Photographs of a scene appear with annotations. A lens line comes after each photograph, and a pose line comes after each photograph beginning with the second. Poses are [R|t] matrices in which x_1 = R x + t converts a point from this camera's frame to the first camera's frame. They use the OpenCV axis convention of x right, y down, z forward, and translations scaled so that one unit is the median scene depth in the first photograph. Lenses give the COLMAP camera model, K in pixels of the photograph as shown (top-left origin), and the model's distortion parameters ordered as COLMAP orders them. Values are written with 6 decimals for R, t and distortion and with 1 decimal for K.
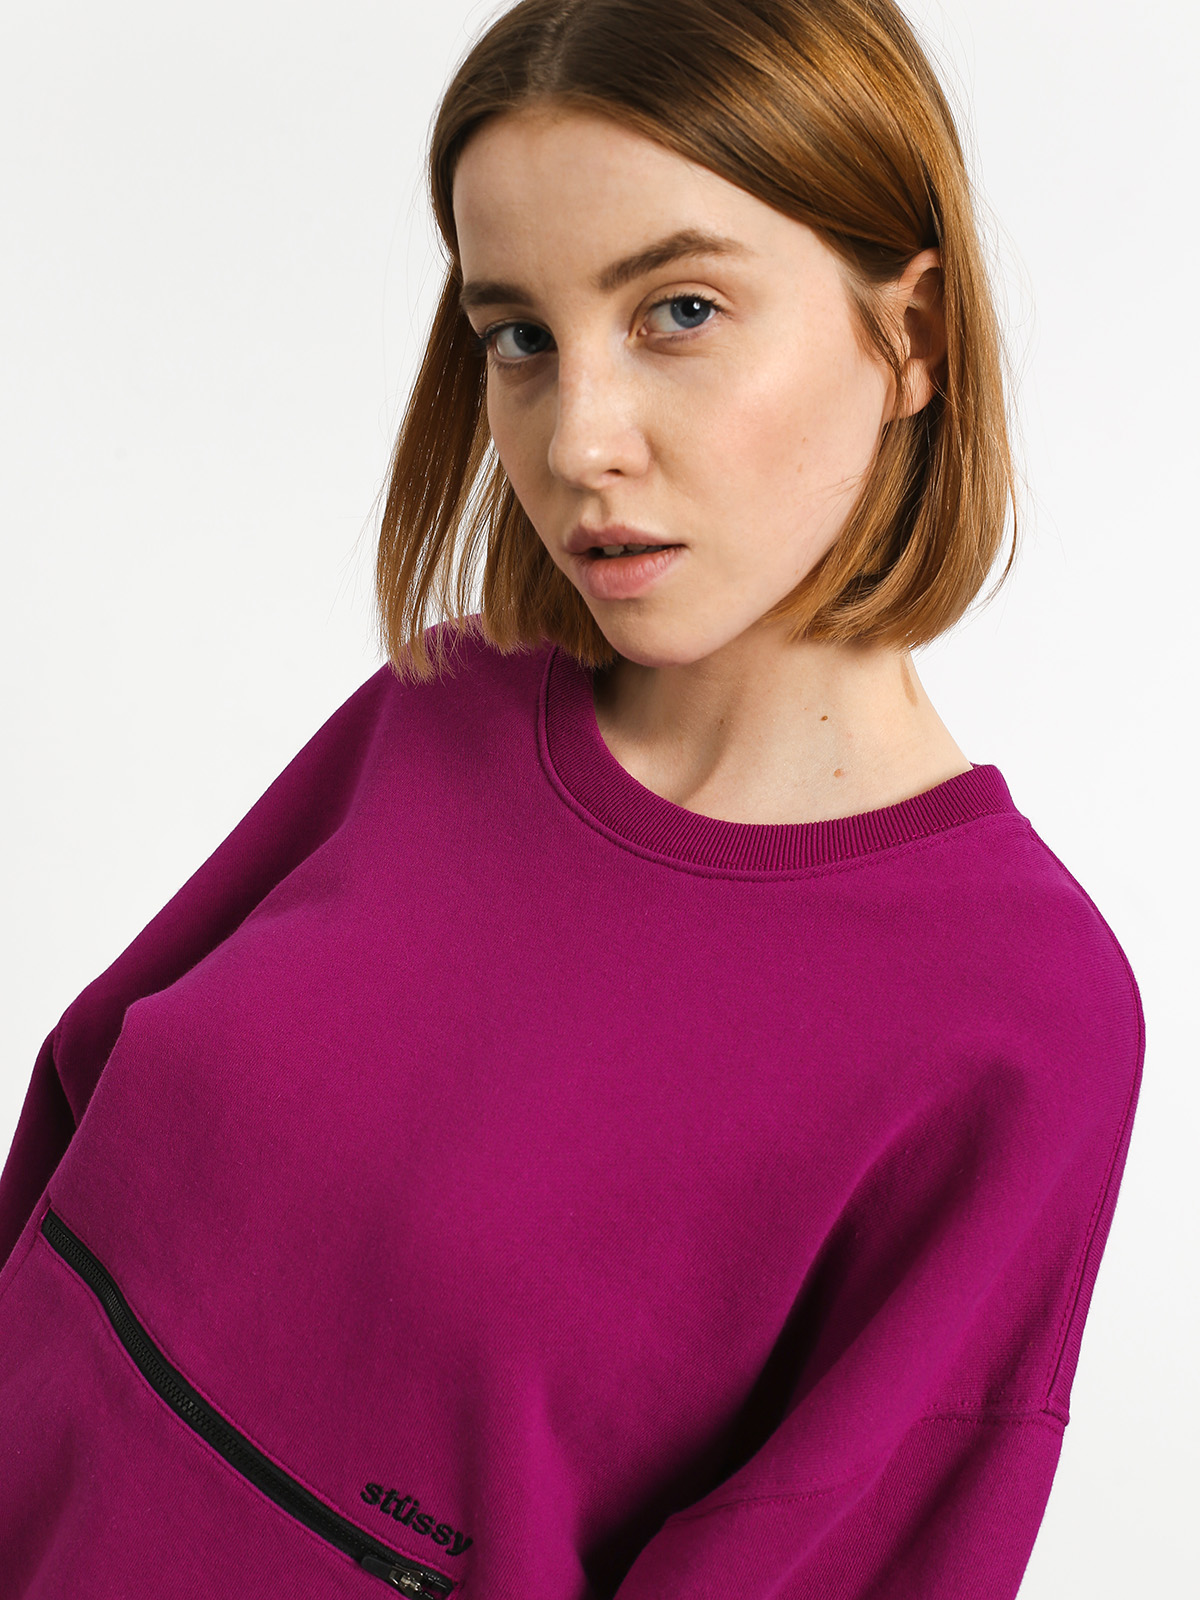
lens RADIAL K [[2231.7, 0, 595.2], [0, 2231.7, 797.5], [0, 0, 1]] dist [0.072309, 0.000000]
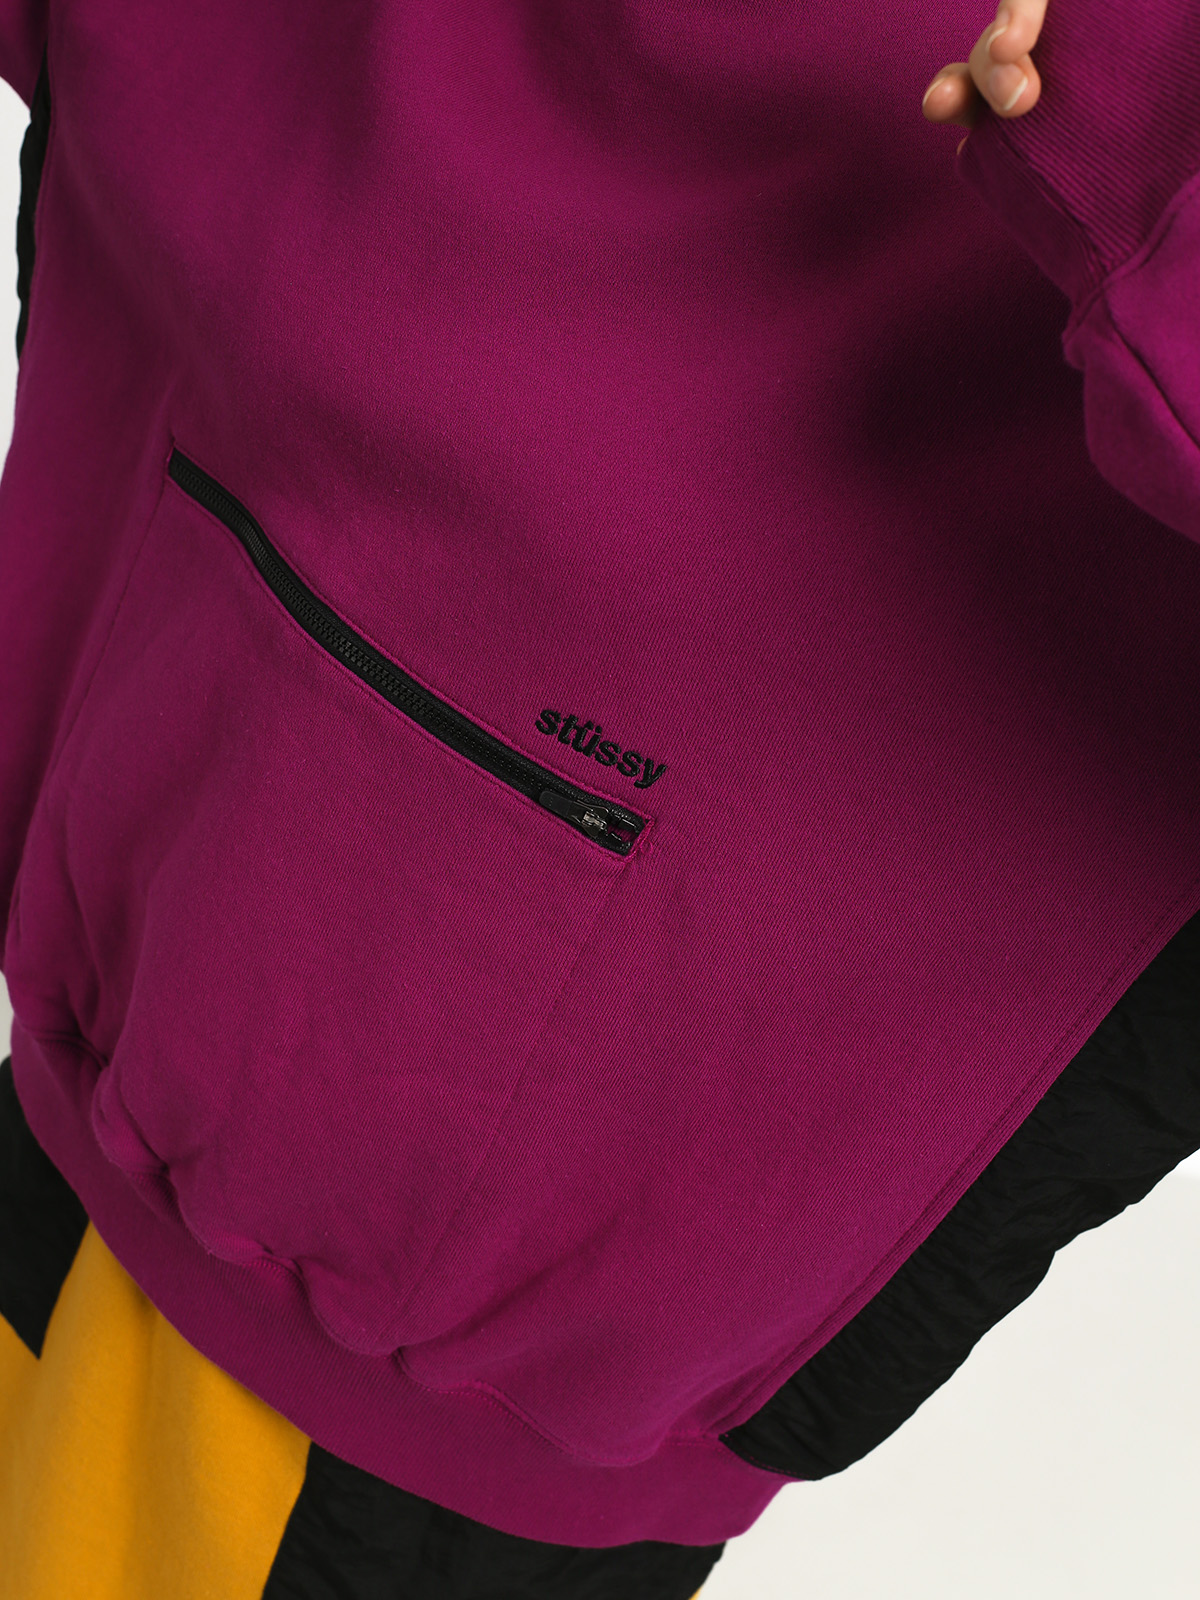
lens RADIAL K [[2231.7, 0, 602.4], [0, 2231.7, 801.2], [0, 0, 1]] dist [0.072309, 0.000000]
pose [[0.997328, -0.004167, -0.072934, -0.014747], [0.025005, 0.957539, 0.287217, 0.087858], [0.068640, -0.288273, 0.955085, 0.160603]]
